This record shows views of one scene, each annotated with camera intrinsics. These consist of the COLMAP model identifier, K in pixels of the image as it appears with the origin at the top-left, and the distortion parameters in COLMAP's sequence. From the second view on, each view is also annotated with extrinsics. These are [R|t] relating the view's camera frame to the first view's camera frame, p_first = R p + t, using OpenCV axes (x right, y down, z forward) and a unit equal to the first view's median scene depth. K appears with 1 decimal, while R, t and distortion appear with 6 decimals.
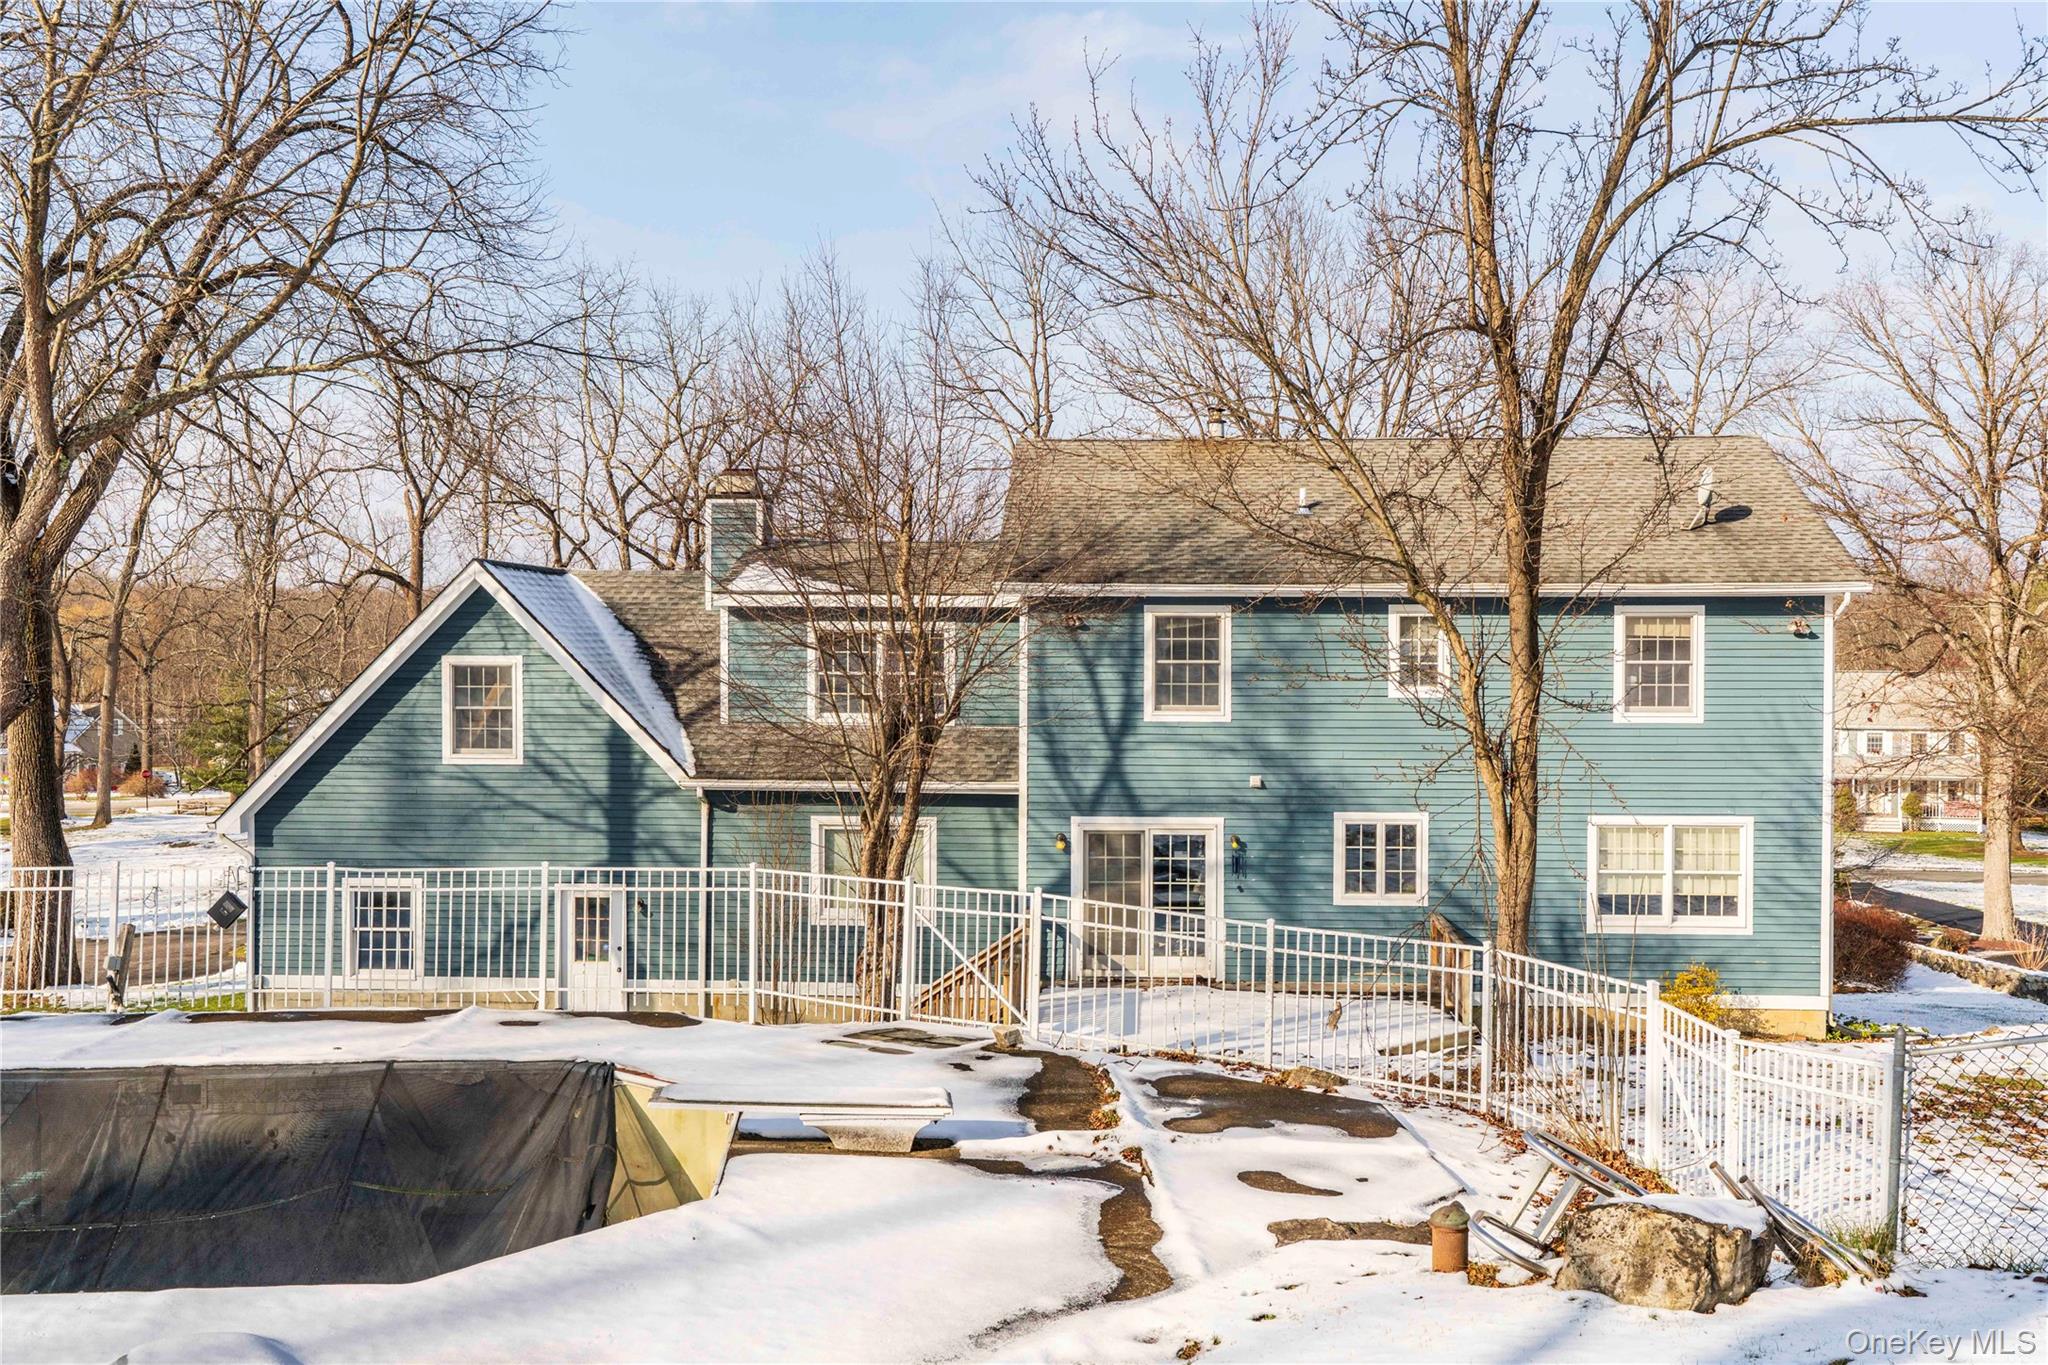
lens RADIAL K [[1994.3, 0, 1024.0], [0, 1994.3, 682.5], [0, 0, 1]] dist [0.002285, -0.001500]
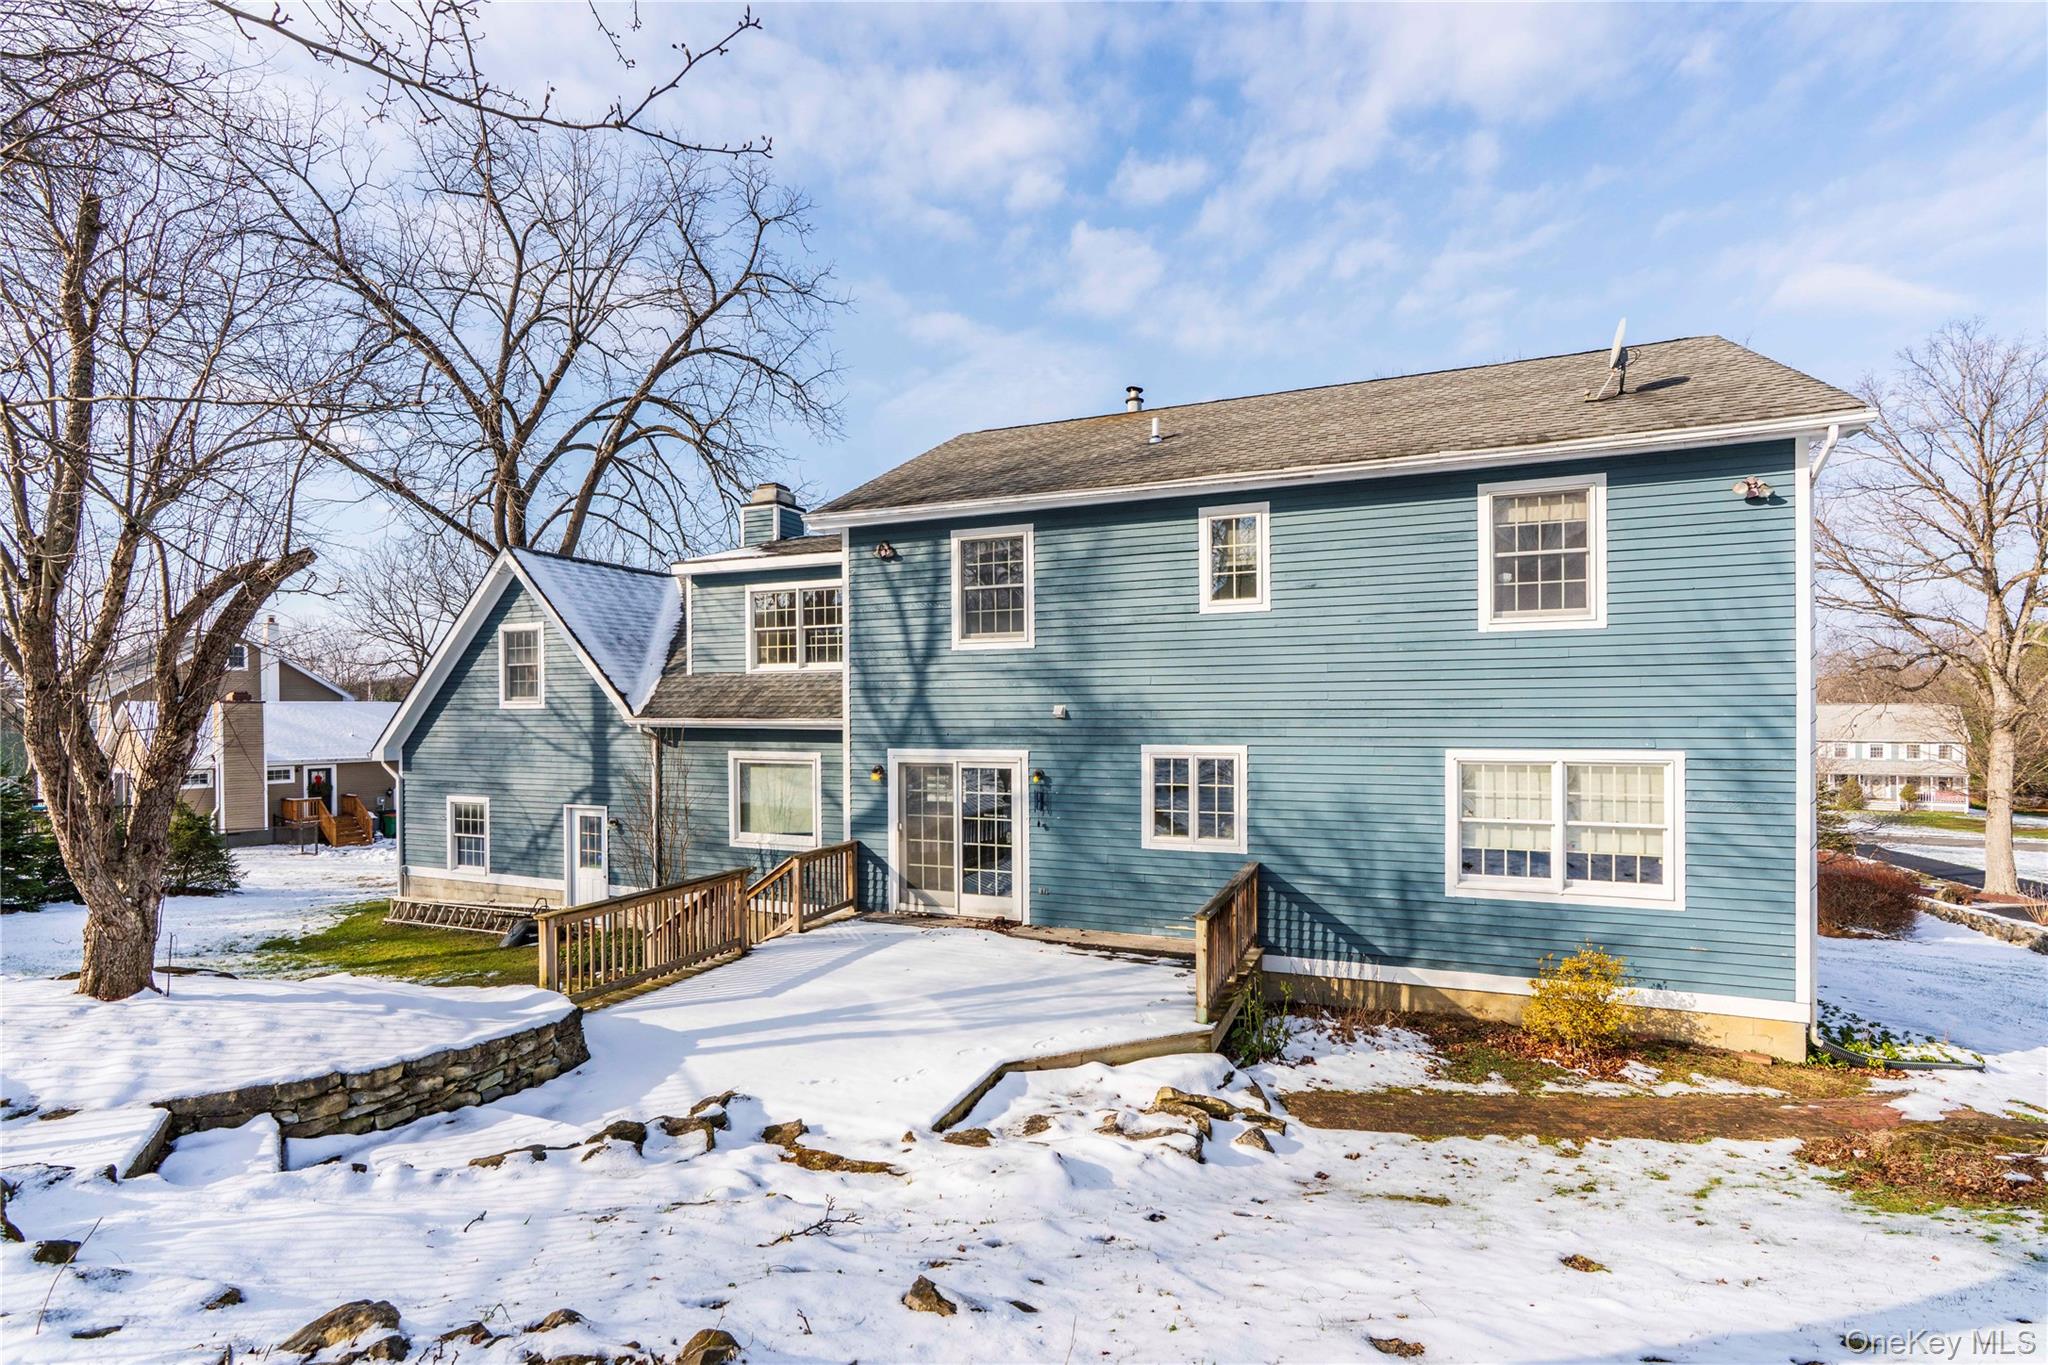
lens RADIAL K [[952.3, 0, 1023.4], [0, 952.3, 712.5], [0, 0, 1]] dist [-0.002096, 0.000819]
pose [[0.946940, -0.005692, -0.321360, 0.242043], [0.000915, 0.999887, -0.015016, 0.056869], [0.321410, 0.013926, 0.946838, 0.574502]]
